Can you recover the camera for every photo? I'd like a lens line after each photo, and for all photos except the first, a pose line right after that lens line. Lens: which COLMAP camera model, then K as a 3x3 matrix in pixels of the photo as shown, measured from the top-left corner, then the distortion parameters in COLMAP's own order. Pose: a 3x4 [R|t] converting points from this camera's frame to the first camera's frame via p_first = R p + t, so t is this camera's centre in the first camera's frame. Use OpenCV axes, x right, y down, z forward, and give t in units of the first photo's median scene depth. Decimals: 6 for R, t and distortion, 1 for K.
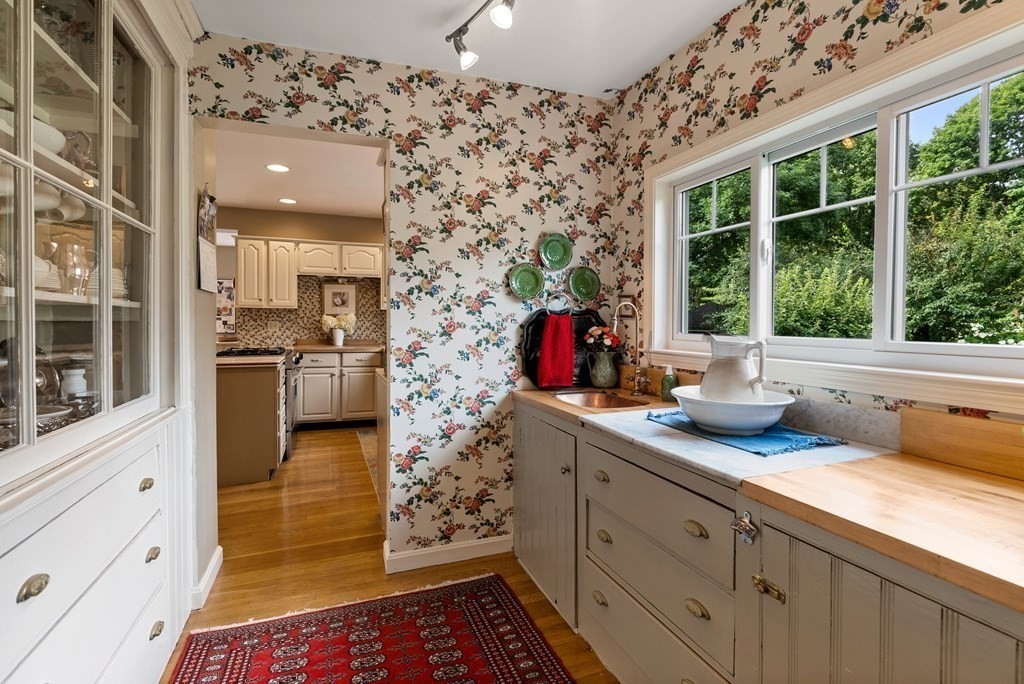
lens RADIAL K [[473.4, 0, 500.9], [0, 473.4, 324.5], [0, 0, 1]] dist [-0.005227, 0.004652]
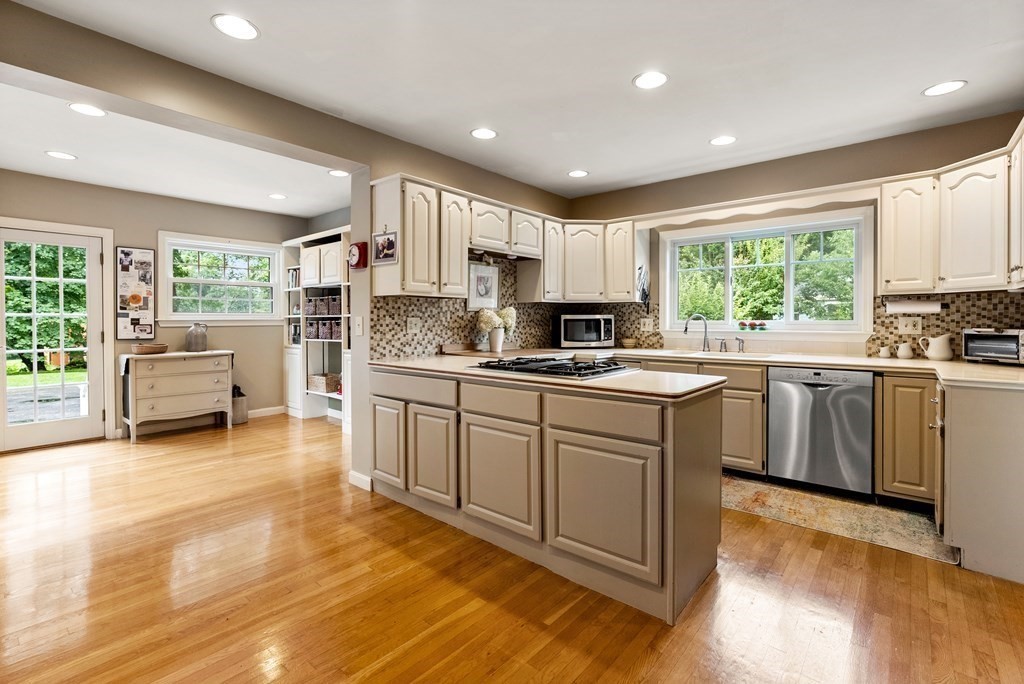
lens RADIAL K [[473.4, 0, 514.4], [0, 473.4, 327.9], [0, 0, 1]] dist [-0.005227, 0.004652]
pose [[0.868162, -0.012752, 0.496117, -0.654335], [0.007392, 0.999891, 0.012766, -0.000333], [-0.496226, -0.007416, 0.868162, 0.363259]]
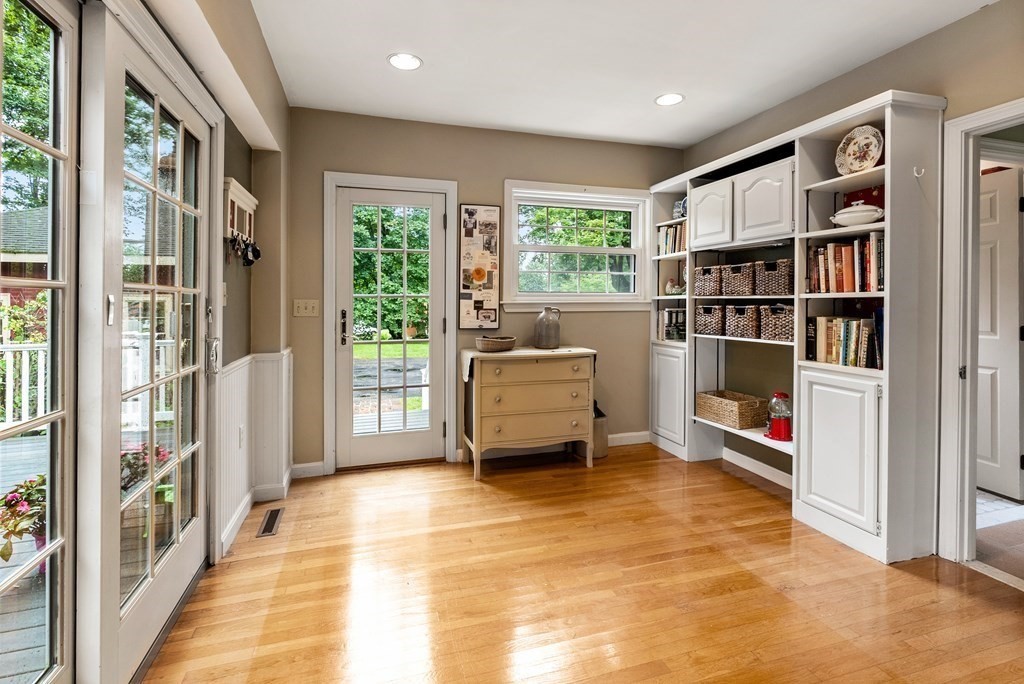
lens RADIAL K [[473.4, 0, 509.5], [0, 473.4, 298.6], [0, 0, 1]] dist [-0.005227, 0.004652]
pose [[0.999030, -0.002619, -0.043964, -0.752584], [0.002211, 0.999954, -0.009314, -0.008041], [0.043986, 0.009207, 0.998990, 0.801278]]
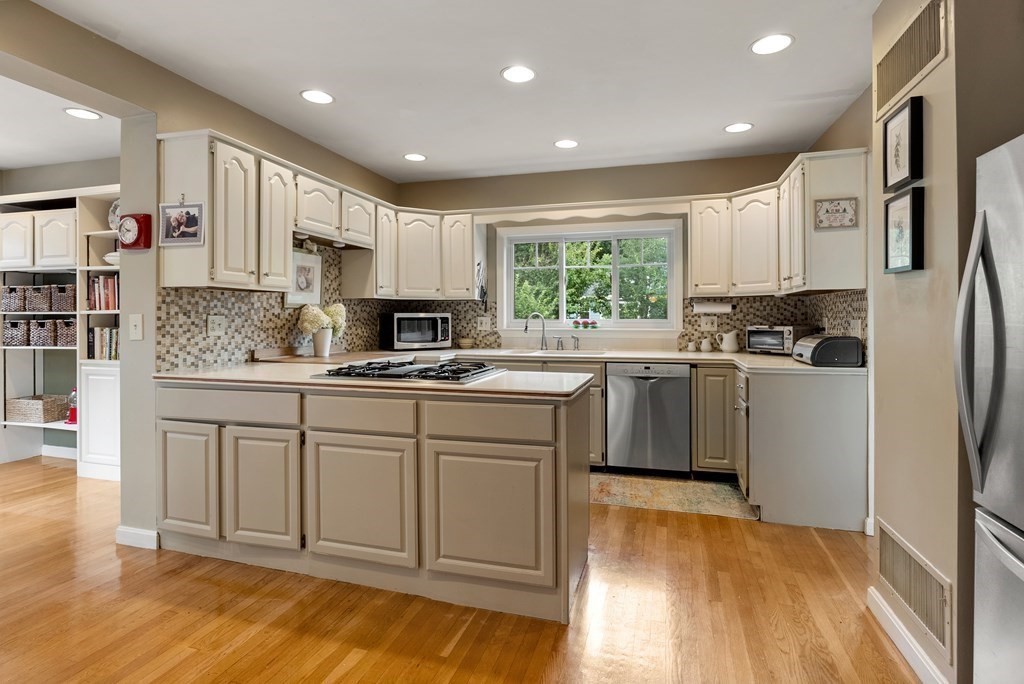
lens RADIAL K [[520.4, 0, 520.7], [0, 520.4, 320.7], [0, 0, 1]] dist [-0.000562, 0.002378]
pose [[0.587872, -0.008354, 0.808911, -0.707896], [0.008017, 0.999958, 0.004500, -0.001654], [-0.808914, 0.003840, 0.587914, 0.404039]]
